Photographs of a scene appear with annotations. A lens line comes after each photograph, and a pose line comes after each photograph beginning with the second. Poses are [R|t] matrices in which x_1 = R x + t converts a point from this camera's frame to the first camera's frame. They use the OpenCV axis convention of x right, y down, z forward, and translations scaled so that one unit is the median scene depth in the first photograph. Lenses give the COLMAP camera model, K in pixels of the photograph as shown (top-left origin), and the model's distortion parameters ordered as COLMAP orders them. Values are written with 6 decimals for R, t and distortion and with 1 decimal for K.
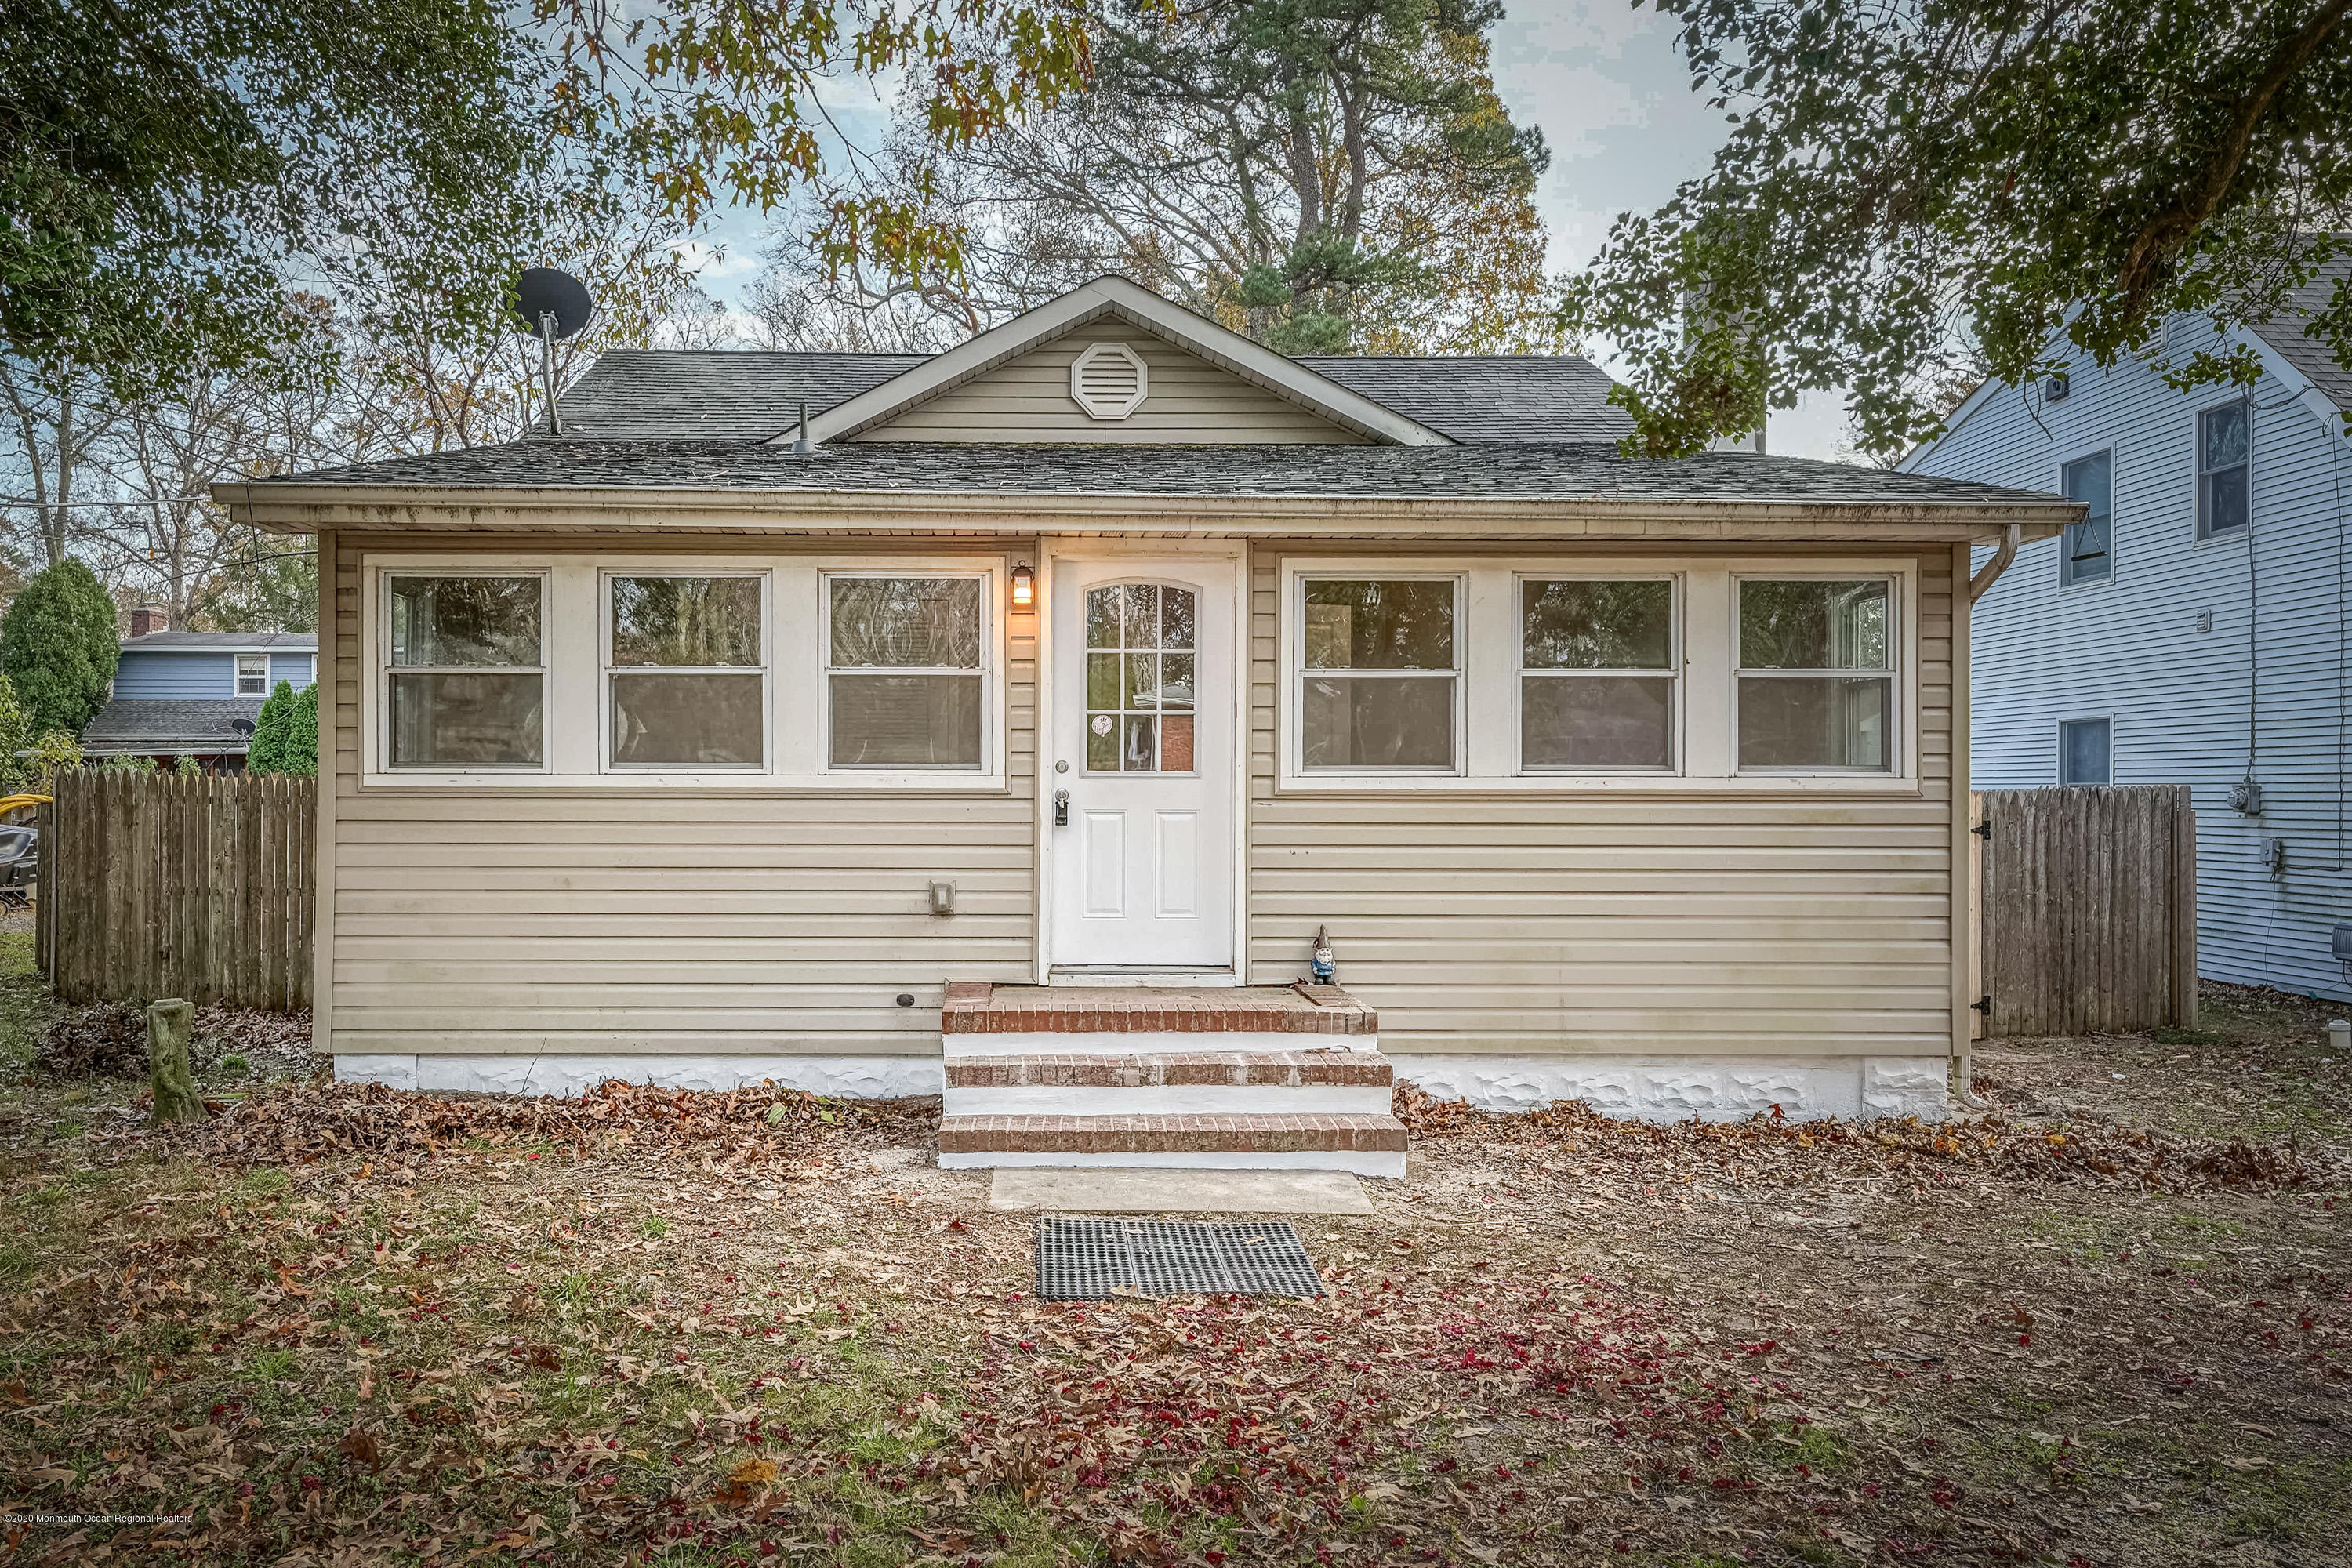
lens RADIAL K [[1480.4, 0, 1176.0], [0, 1480.4, 784.0], [0, 0, 1]] dist [-0.002805, -0.000601]
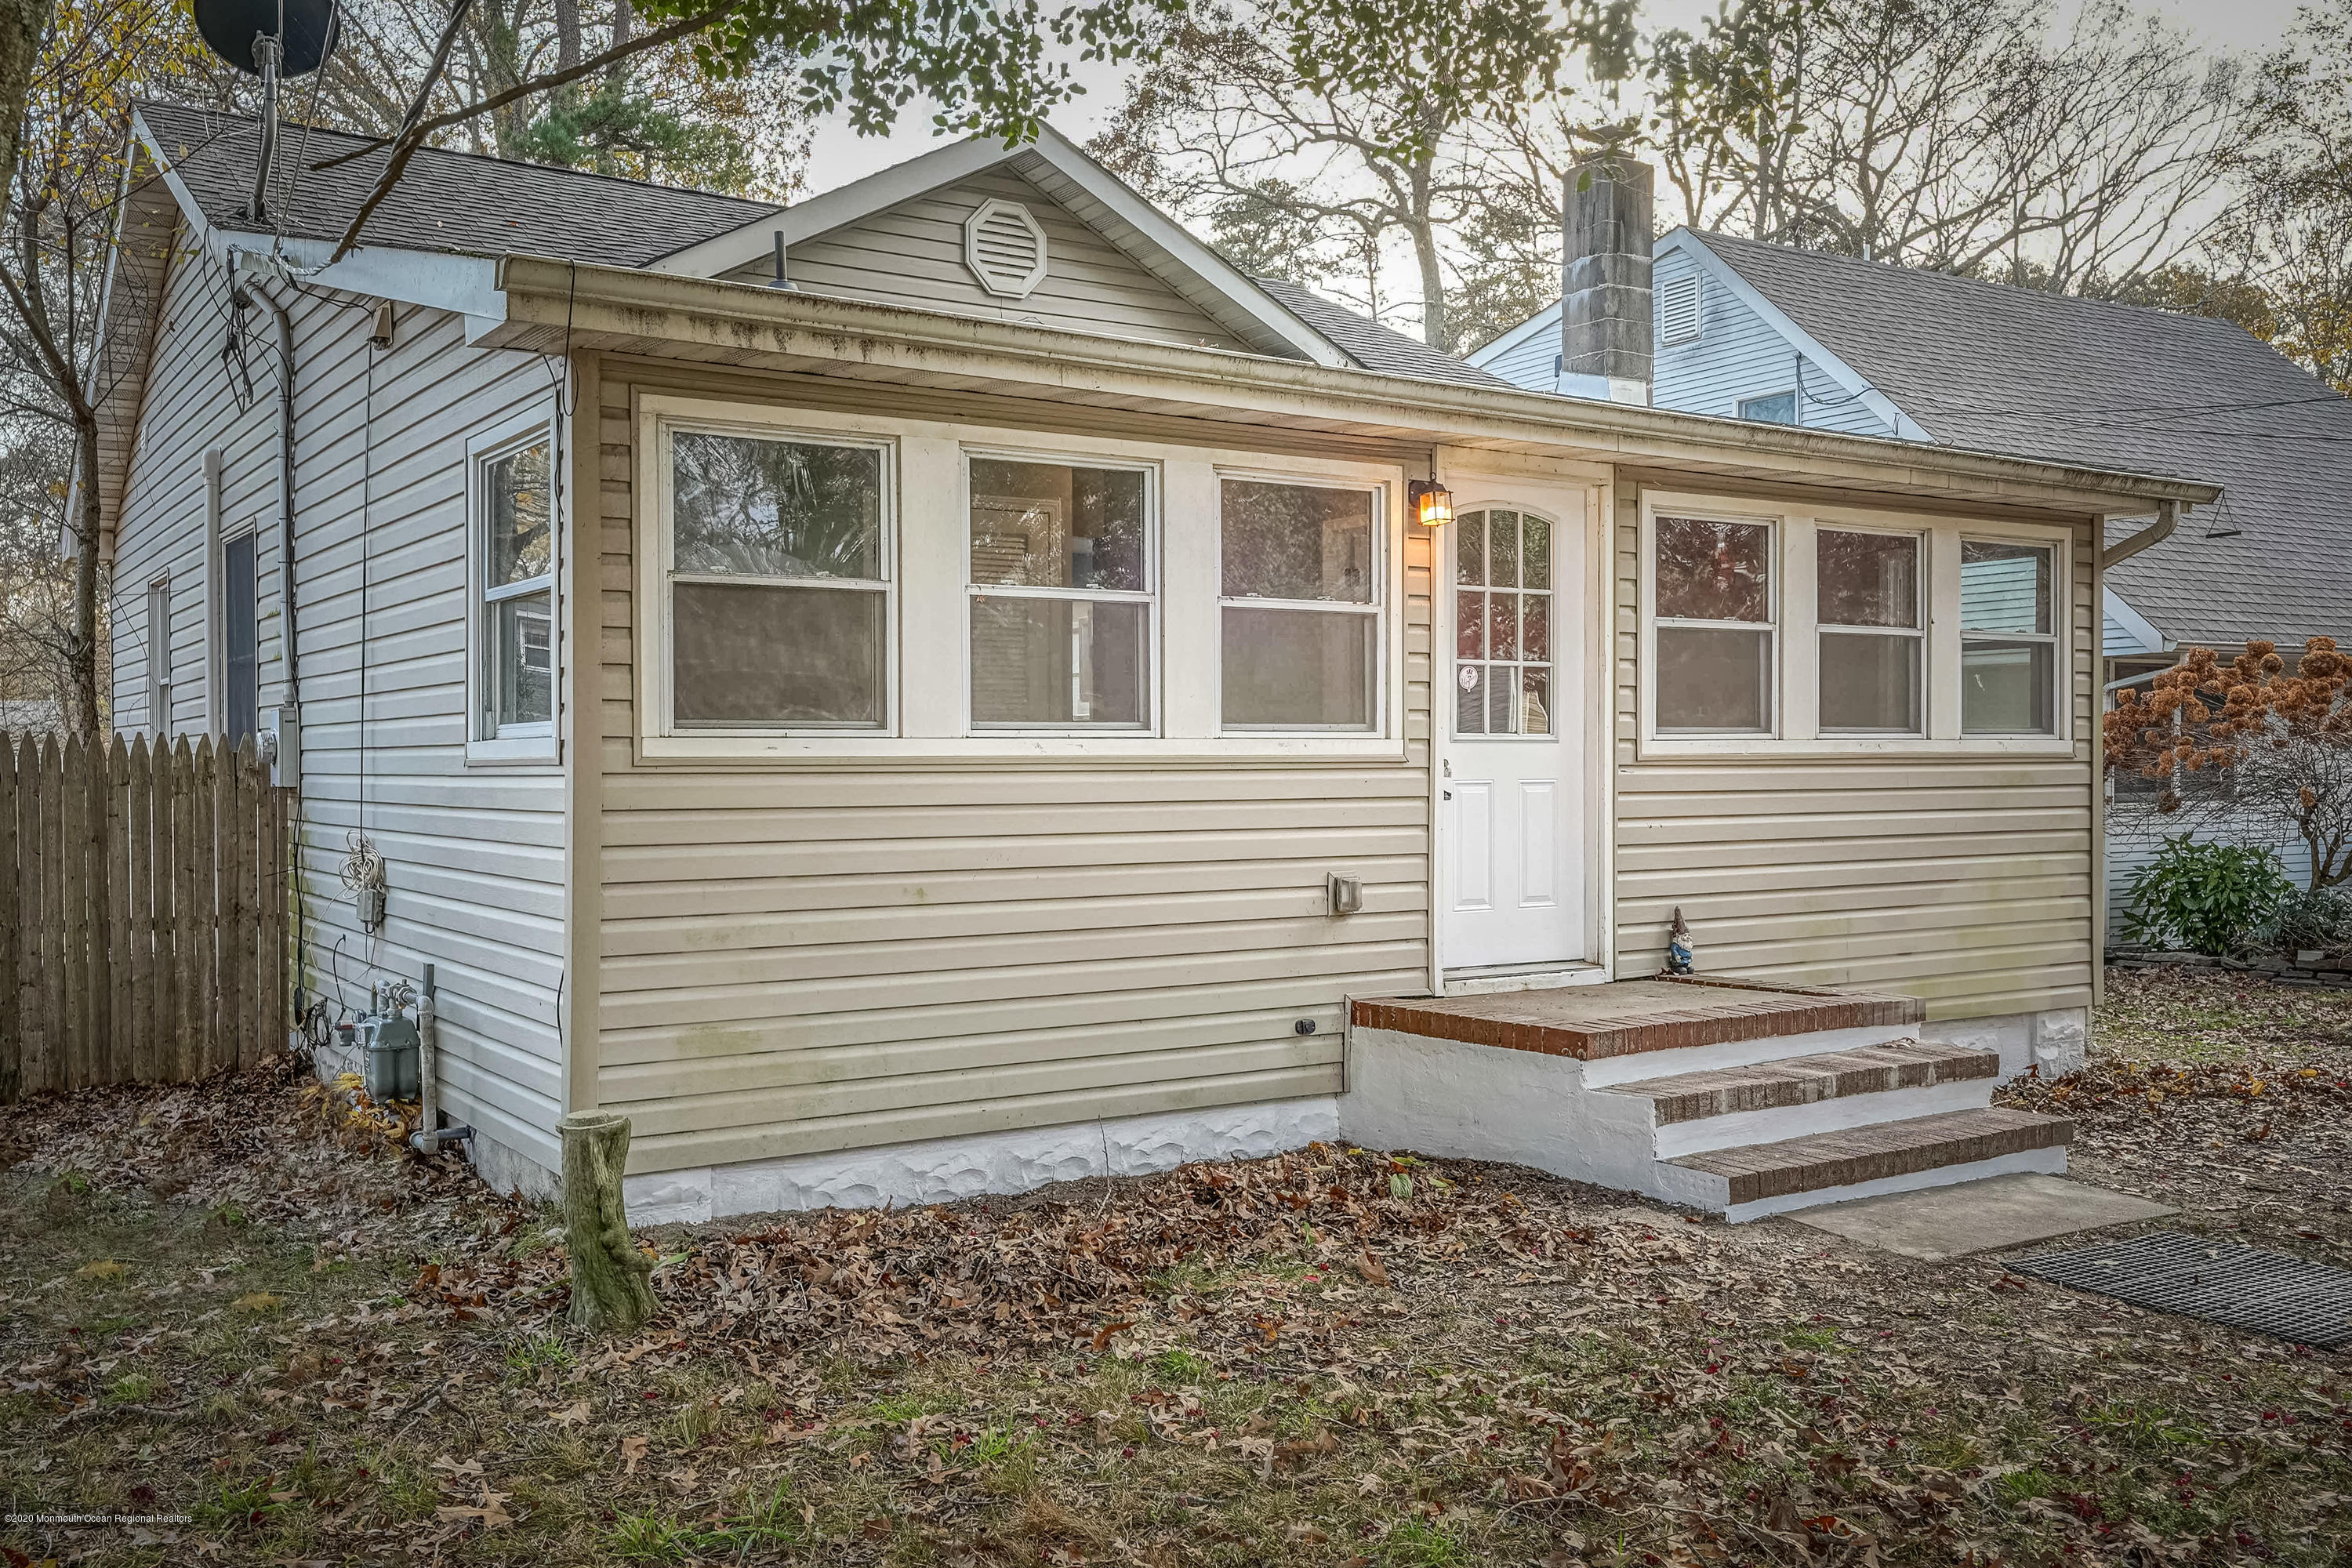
lens RADIAL K [[1683.2, 0, 1052.0], [0, 1683.2, 781.1], [0, 0, 1]] dist [0.002805, 0.001819]
pose [[0.899996, -0.012121, 0.435730, -0.675099], [0.003971, 0.999800, 0.019609, -0.001528], [-0.435880, -0.015918, 0.899864, 0.255216]]
